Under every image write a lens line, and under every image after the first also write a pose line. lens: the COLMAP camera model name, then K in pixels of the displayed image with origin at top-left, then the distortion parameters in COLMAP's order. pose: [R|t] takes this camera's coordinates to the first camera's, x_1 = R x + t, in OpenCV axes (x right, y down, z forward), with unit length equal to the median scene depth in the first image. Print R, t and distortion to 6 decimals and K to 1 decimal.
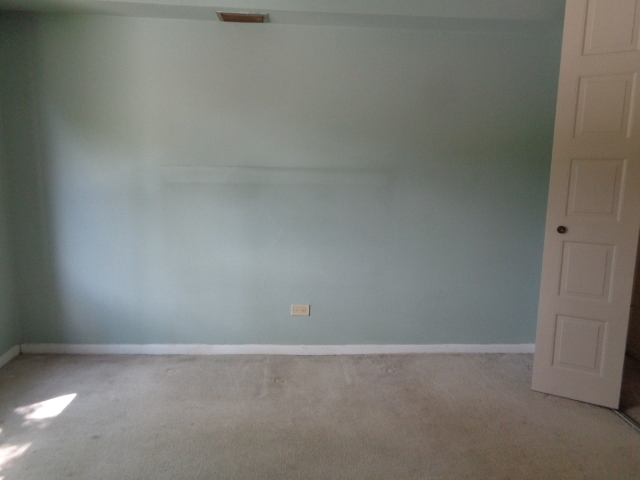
lens RADIAL K [[484.8, 0, 323.9], [0, 484.8, 238.4], [0, 0, 1]] dist [0.004052, 0.003315]
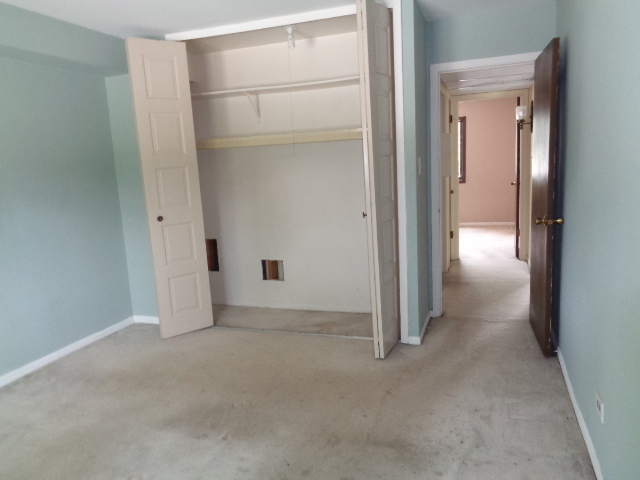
lens RADIAL K [[484.8, 0, 323.9], [0, 484.8, 238.4], [0, 0, 1]] dist [0.004052, 0.003315]
pose [[0.365038, -0.177797, 0.913858, -0.640409], [0.215145, 0.971135, 0.103001, -0.004705], [-0.905793, 0.159012, 0.392753, 0.016669]]
